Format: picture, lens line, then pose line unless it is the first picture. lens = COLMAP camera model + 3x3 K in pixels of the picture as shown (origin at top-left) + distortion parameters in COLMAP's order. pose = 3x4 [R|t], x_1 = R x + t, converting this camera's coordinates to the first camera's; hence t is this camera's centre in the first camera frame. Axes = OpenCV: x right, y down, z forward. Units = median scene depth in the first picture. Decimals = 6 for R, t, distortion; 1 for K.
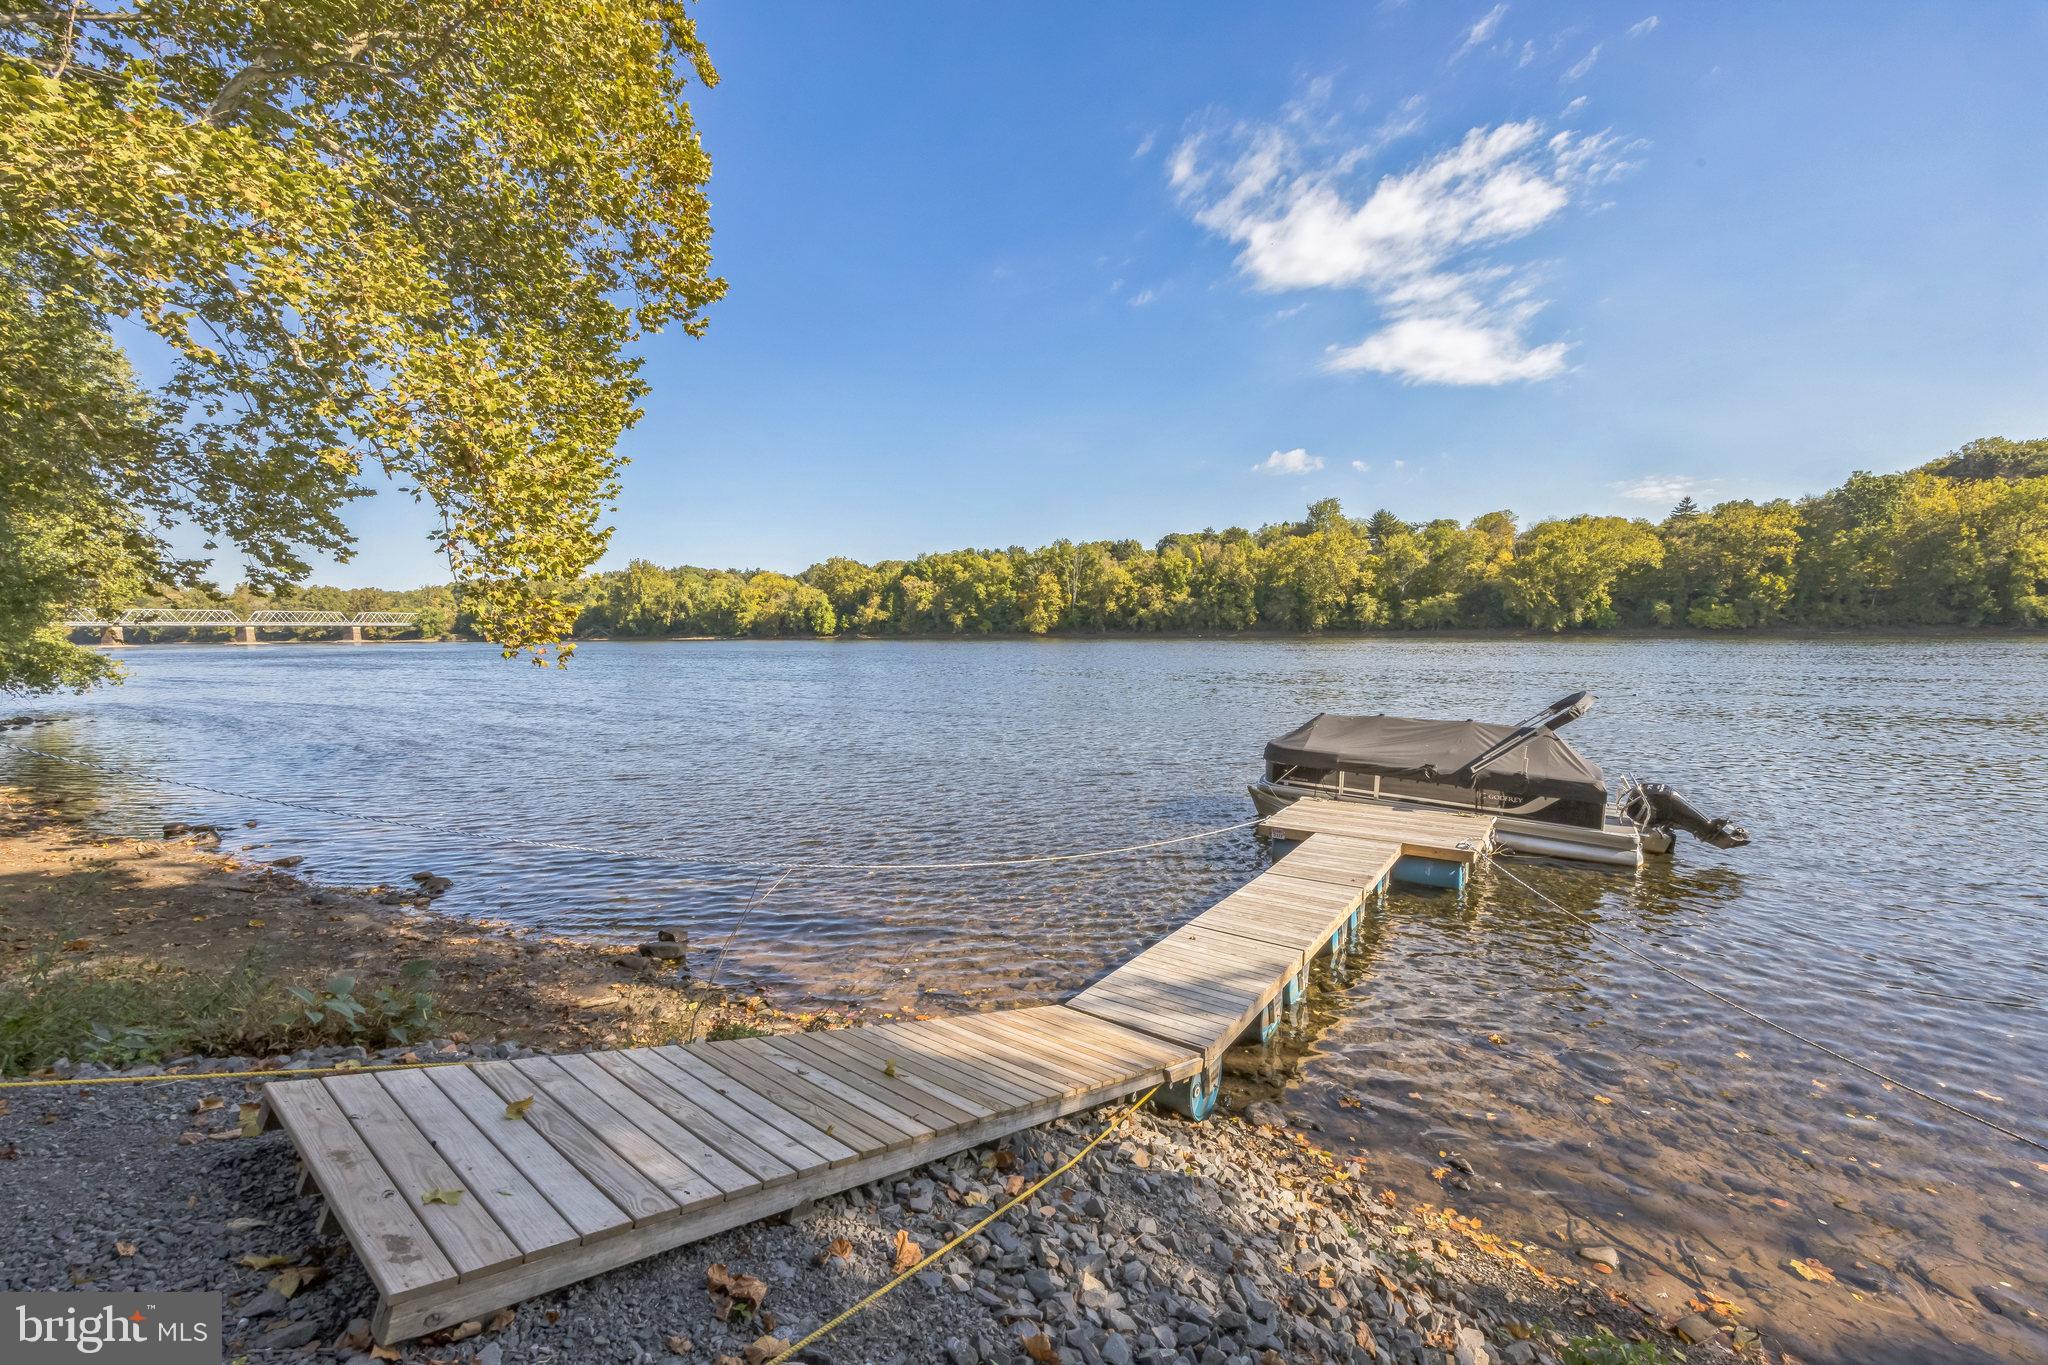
lens RADIAL K [[821.8, 0, 1024.0], [0, 821.8, 682.5], [0, 0, 1]] dist [-0.000144, -0.000003]
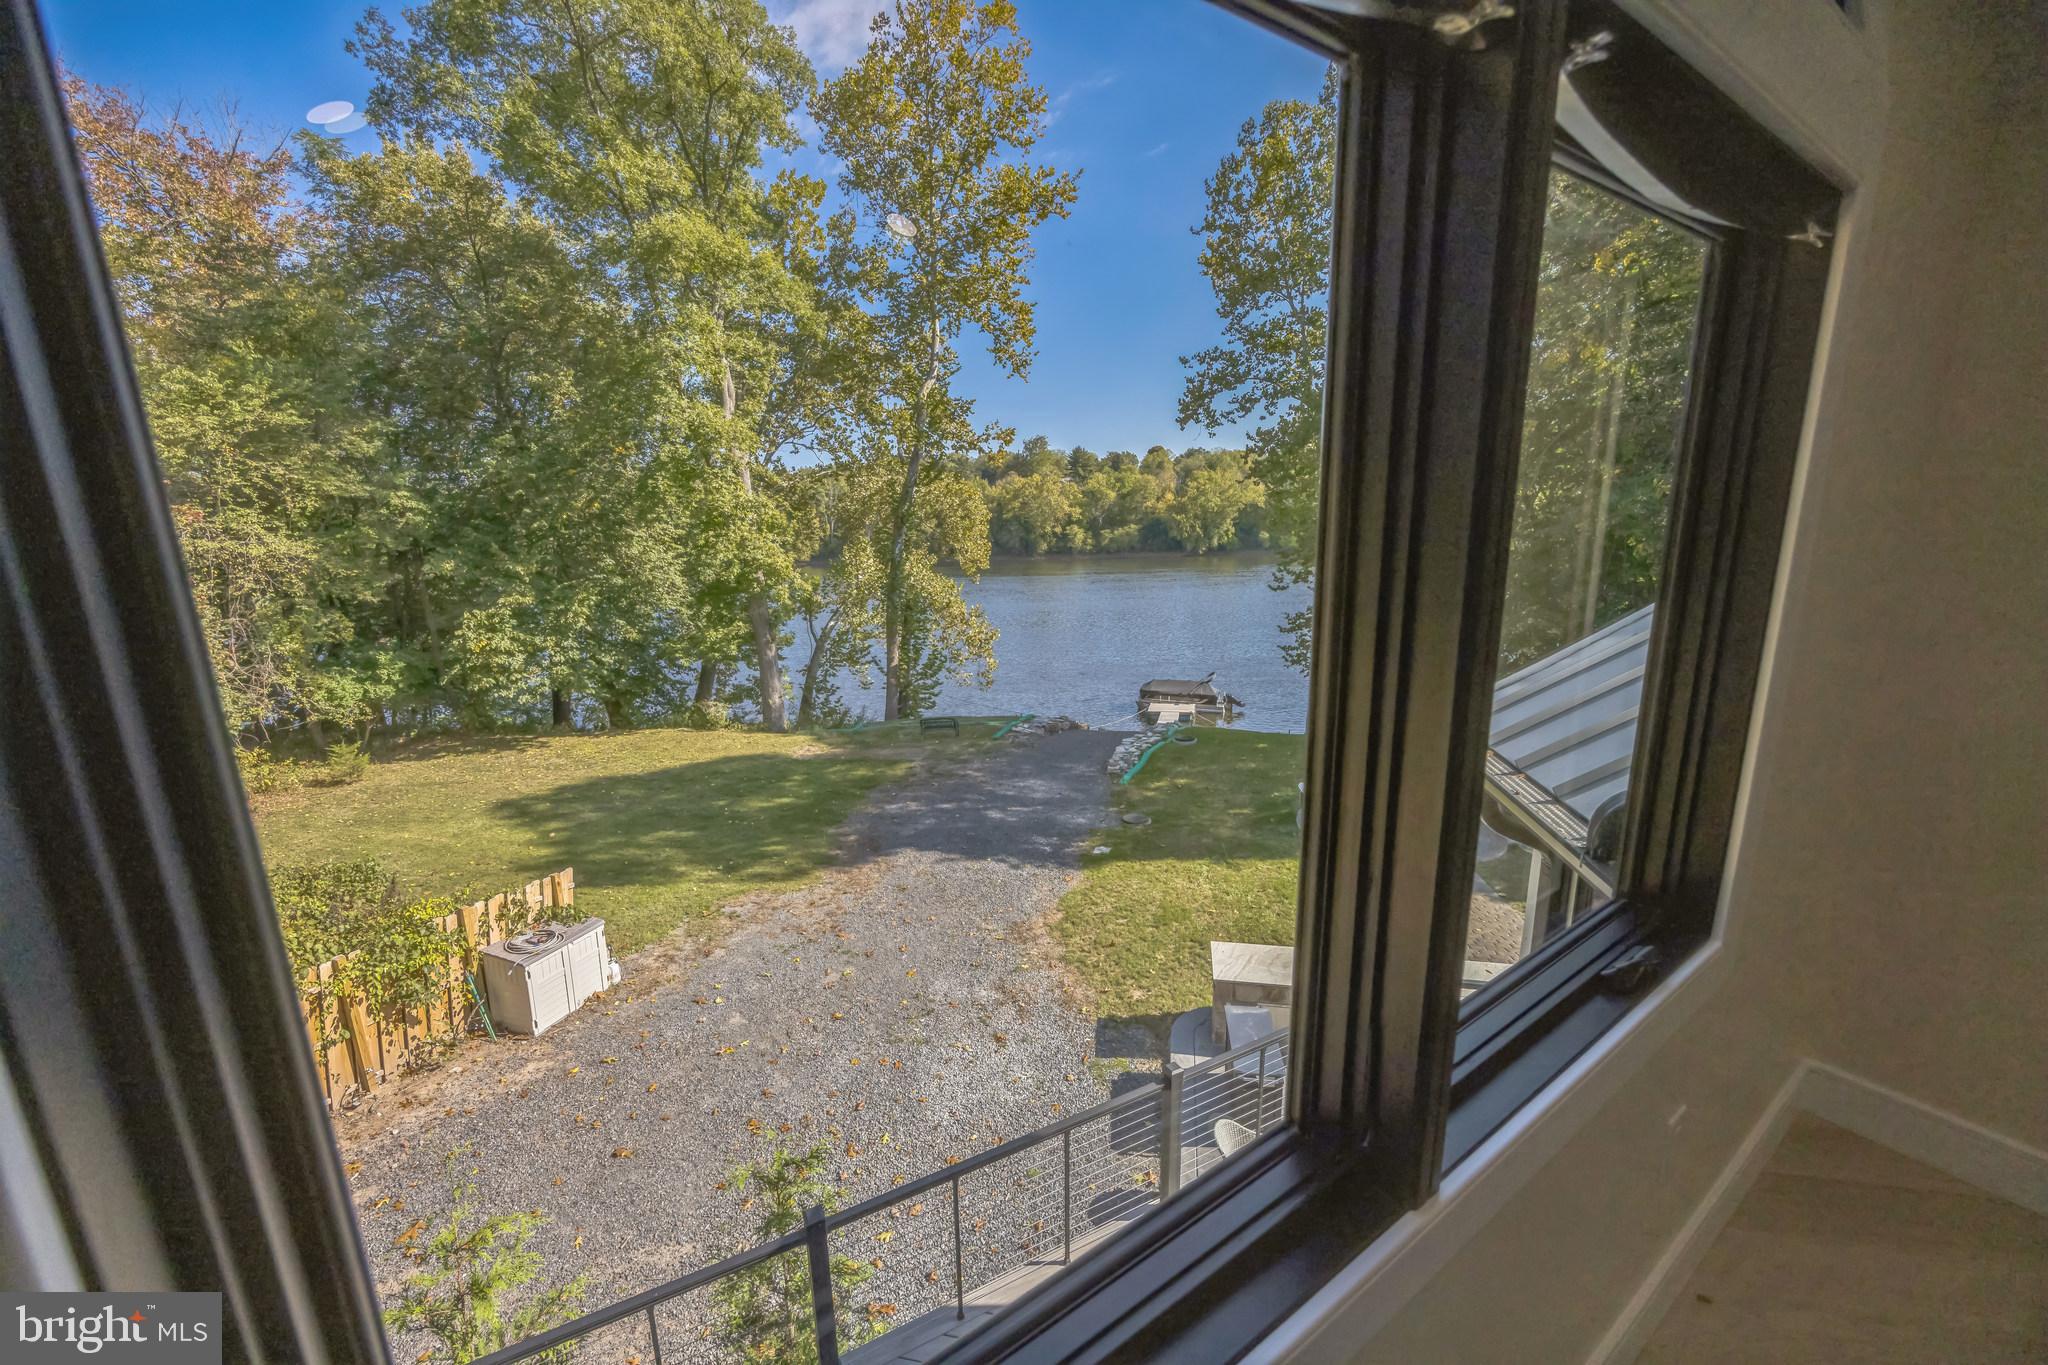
lens RADIAL K [[821.8, 0, 1024.0], [0, 821.8, 682.5], [0, 0, 1]] dist [-0.000144, -0.000003]
pose [[0.933162, -0.088674, 0.348348, -0.138487], [0.043203, 0.989737, 0.136212, -0.045315], [-0.356851, -0.112058, 0.927416, -0.208644]]
